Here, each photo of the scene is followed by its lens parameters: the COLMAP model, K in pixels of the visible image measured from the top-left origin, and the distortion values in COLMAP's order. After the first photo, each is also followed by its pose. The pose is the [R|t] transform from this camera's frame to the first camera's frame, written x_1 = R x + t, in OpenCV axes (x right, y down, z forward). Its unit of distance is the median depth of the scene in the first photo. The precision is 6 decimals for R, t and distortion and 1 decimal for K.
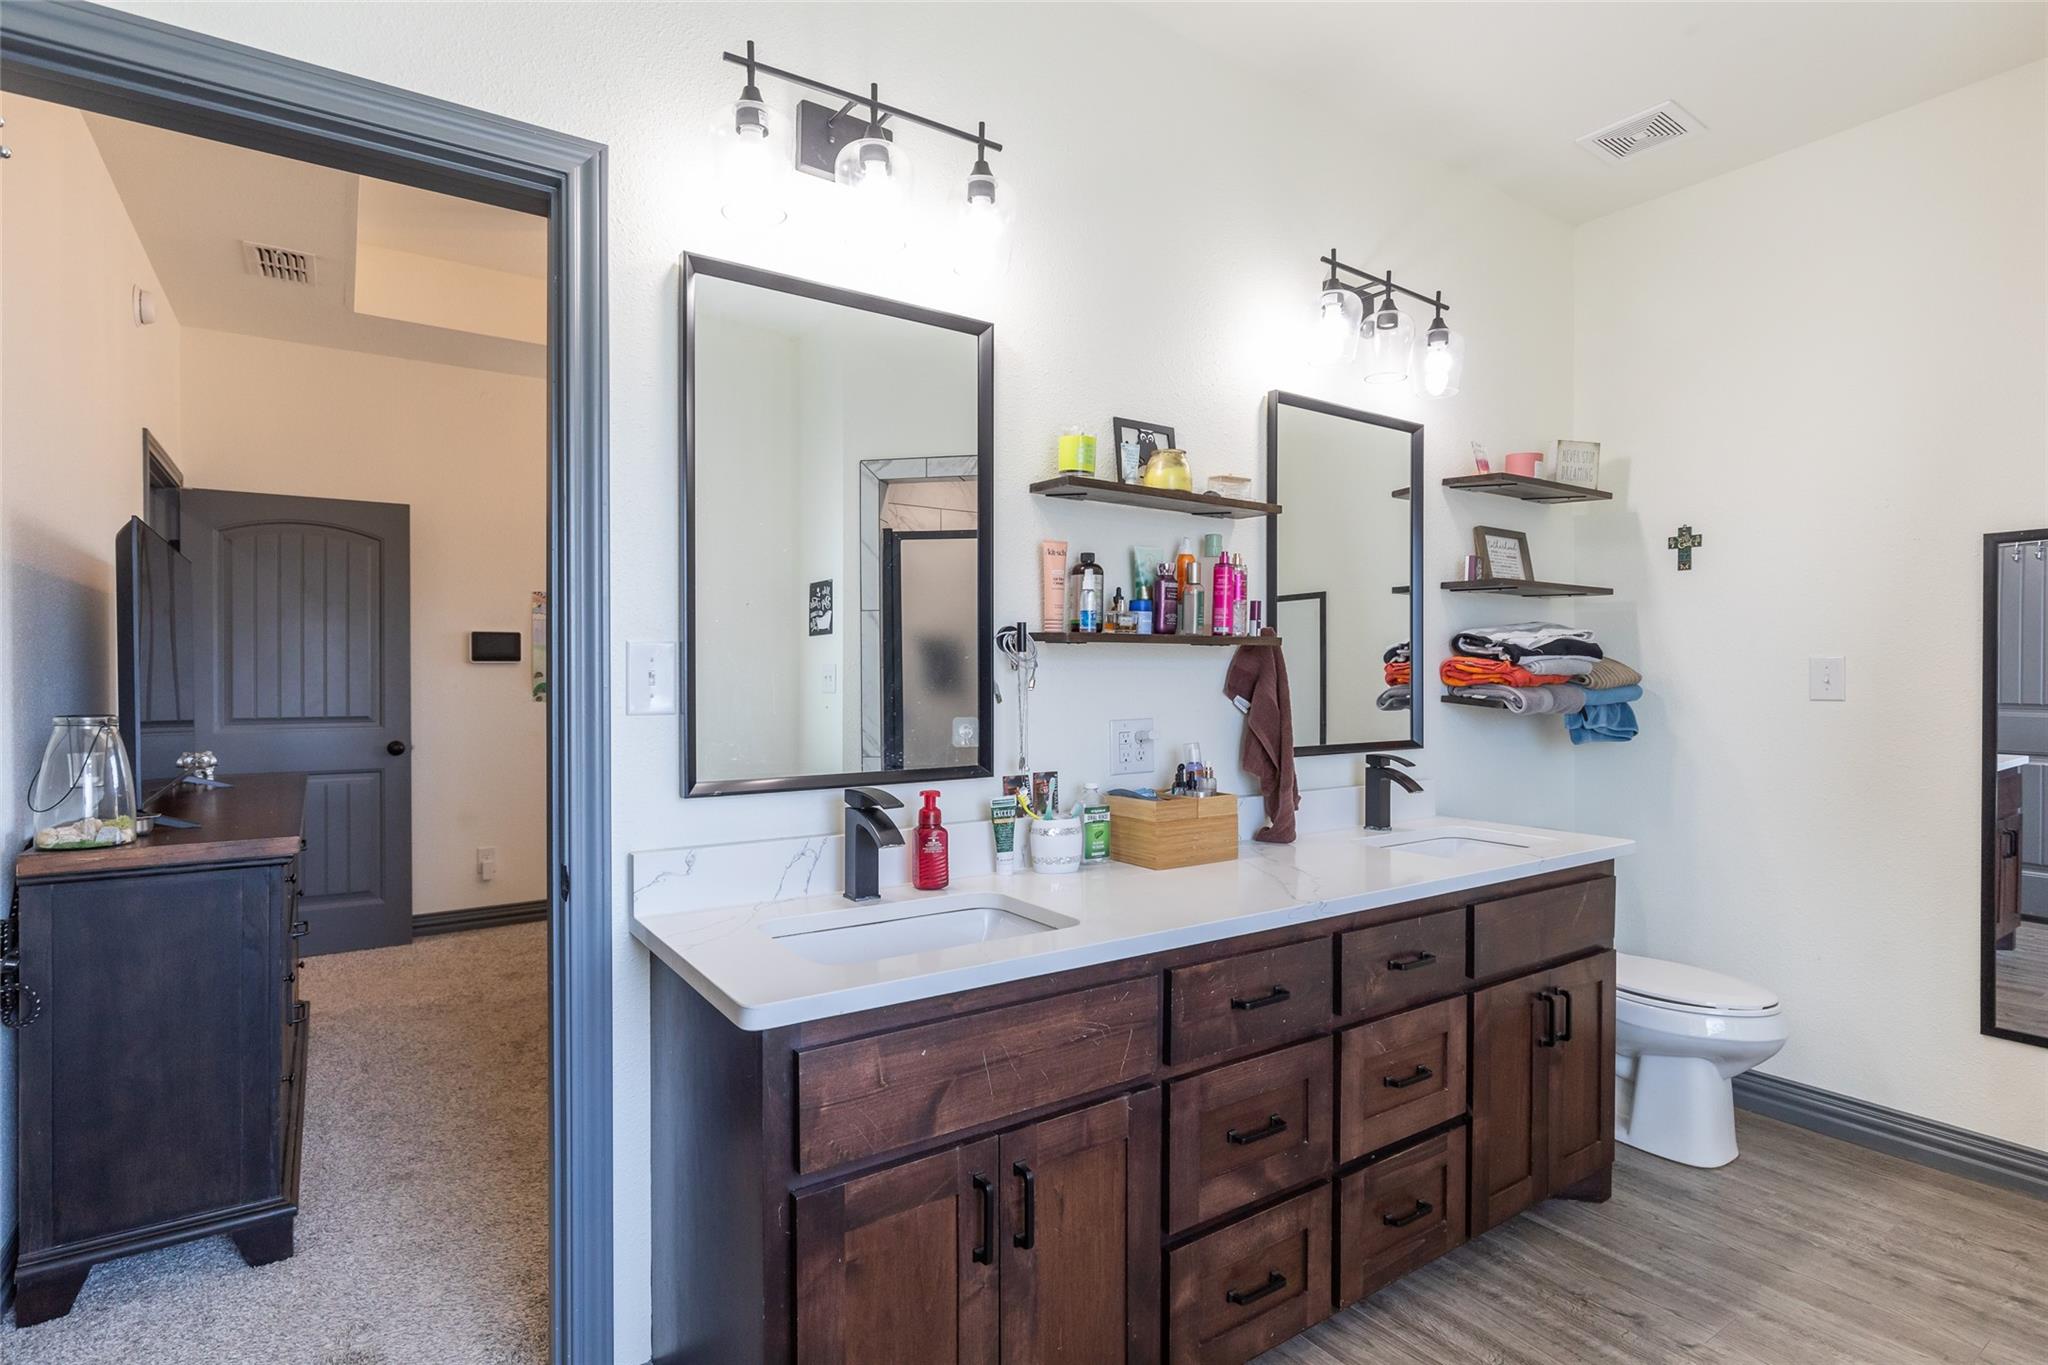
lens RADIAL K [[1017.8, 0, 1024.0], [0, 1017.8, 682.5], [0, 0, 1]] dist [0.001086, 0.000199]
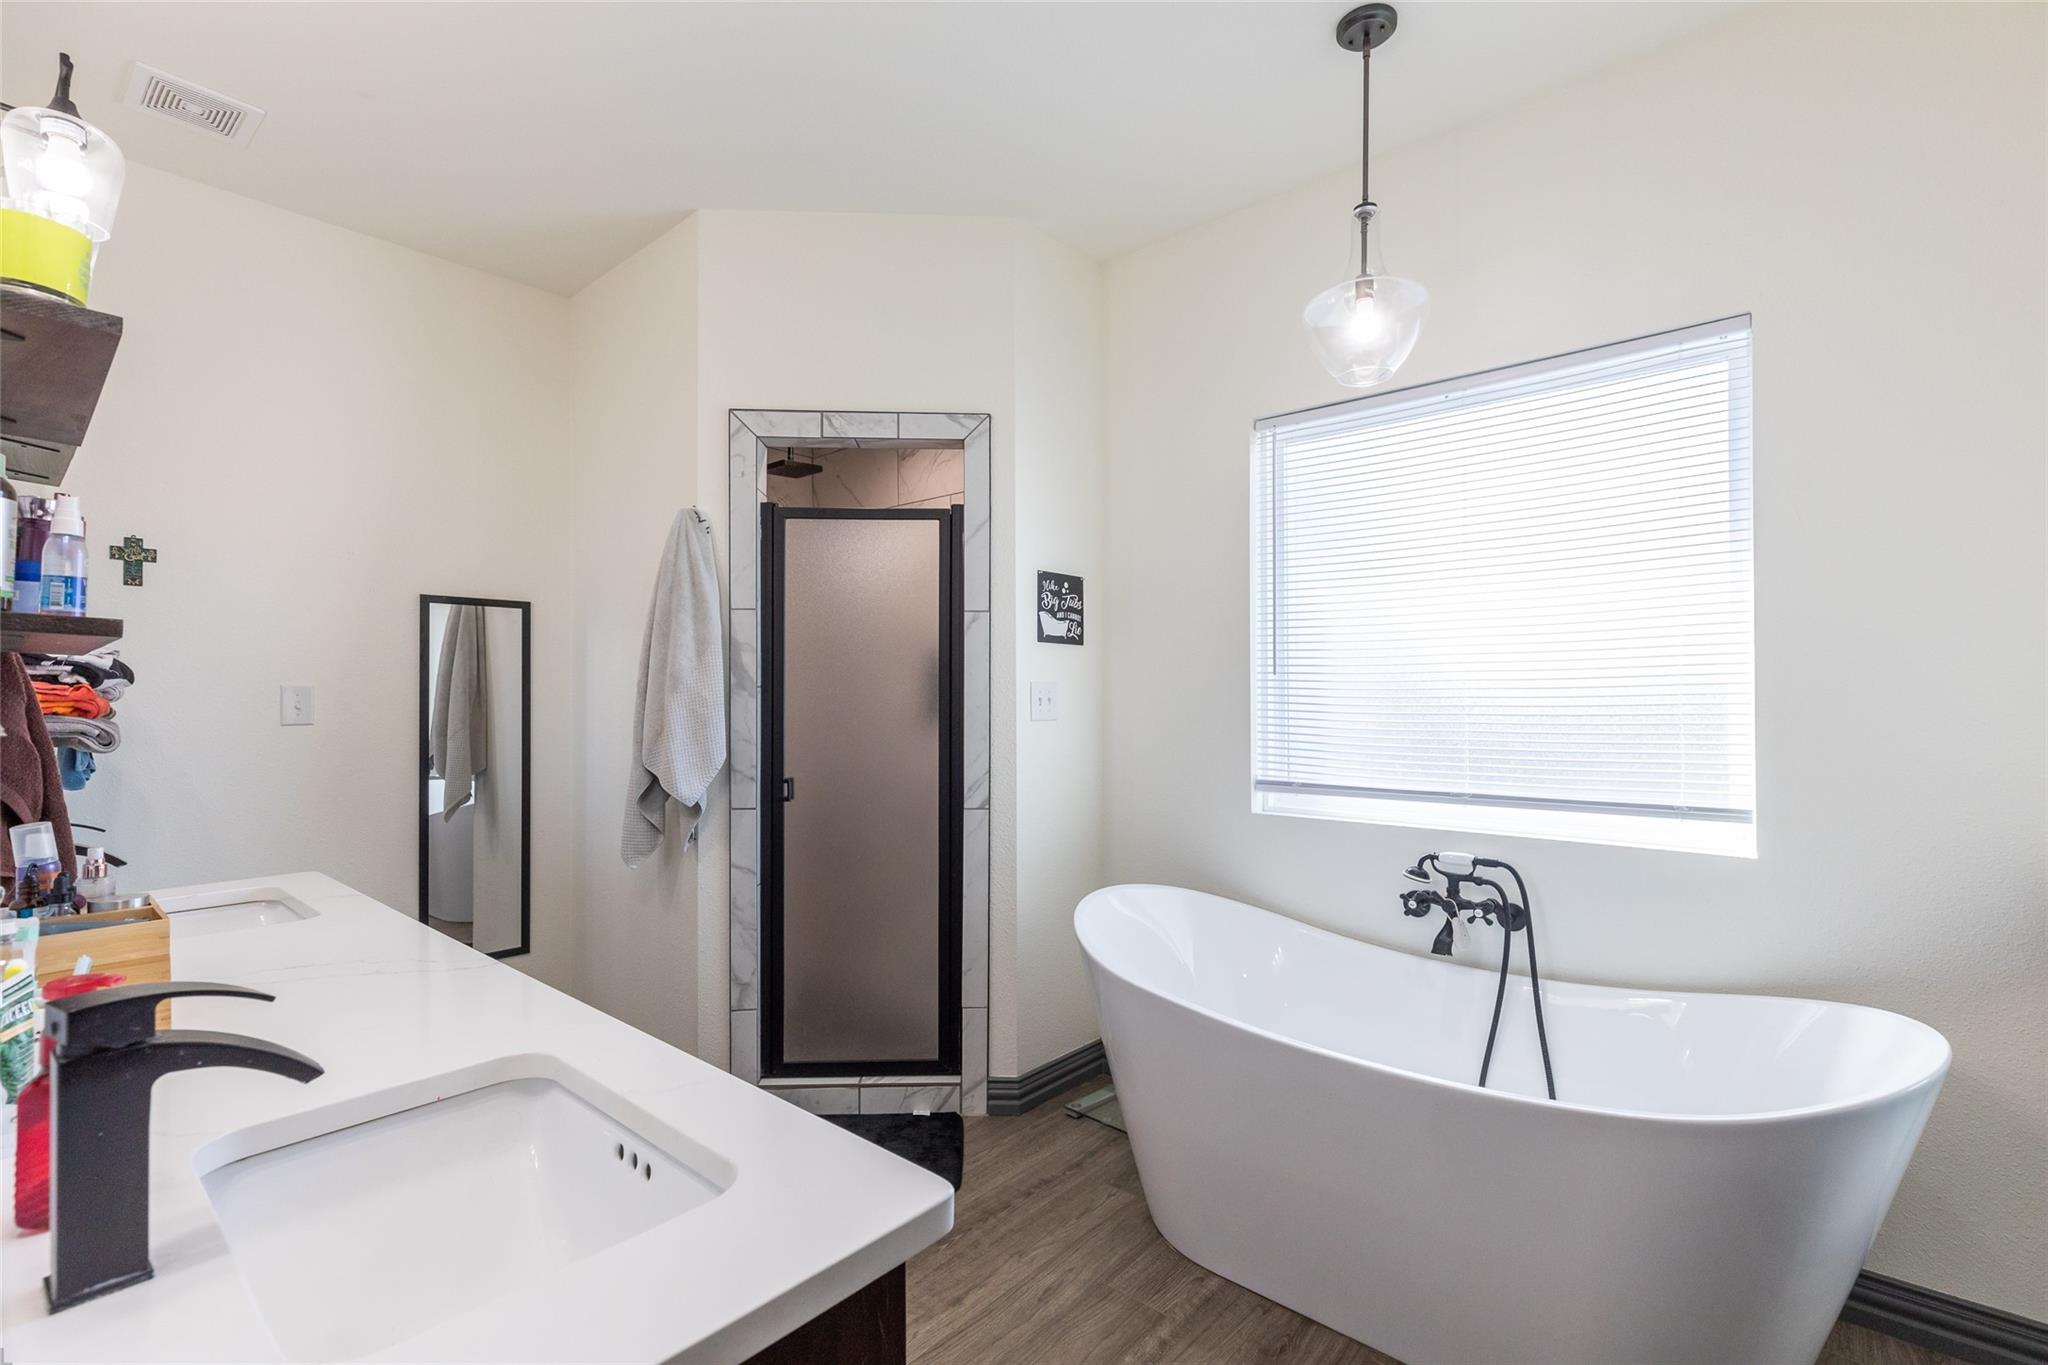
lens RADIAL K [[926.5, 0, 1032.0], [0, 926.5, 684.3], [0, 0, 1]] dist [0.003327, -0.000076]
pose [[-0.246577, 0.015970, 0.968992, -0.369366], [0.017765, 0.999771, -0.011957, -0.000177], [-0.968960, 0.014265, -0.246804, 0.483479]]
